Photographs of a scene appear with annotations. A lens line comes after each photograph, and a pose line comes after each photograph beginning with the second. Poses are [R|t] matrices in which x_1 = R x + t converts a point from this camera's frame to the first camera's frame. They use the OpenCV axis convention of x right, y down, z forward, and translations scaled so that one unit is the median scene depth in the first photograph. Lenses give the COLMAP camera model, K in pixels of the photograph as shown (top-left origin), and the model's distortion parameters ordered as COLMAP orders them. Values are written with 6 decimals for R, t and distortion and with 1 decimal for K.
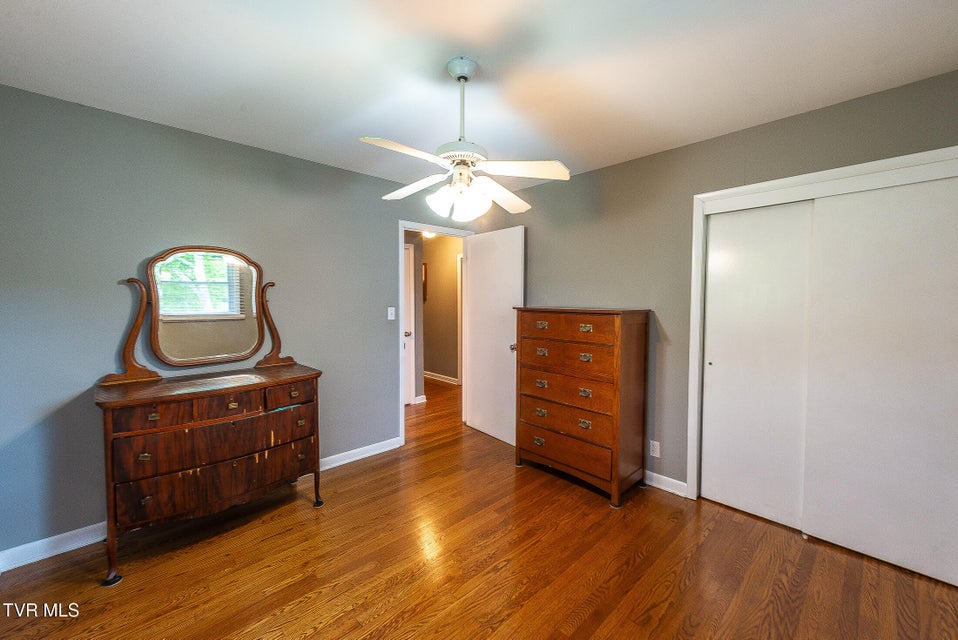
lens RADIAL K [[380.6, 0, 474.0], [0, 380.6, 315.7], [0, 0, 1]] dist [0.014785, -0.003186]
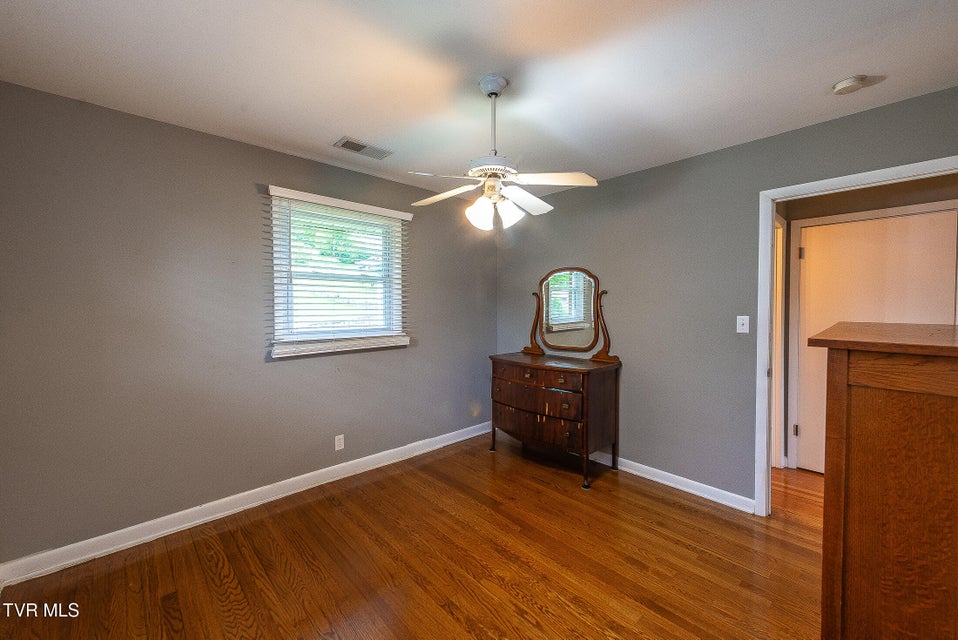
lens RADIAL K [[380.6, 0, 484.2], [0, 380.6, 315.8], [0, 0, 1]] dist [0.014785, -0.003186]
pose [[-0.003592, 0.028481, -0.999588, 0.674885], [-0.046365, 0.998515, 0.028617, -0.025867], [0.998918, 0.046449, -0.002266, 0.654147]]
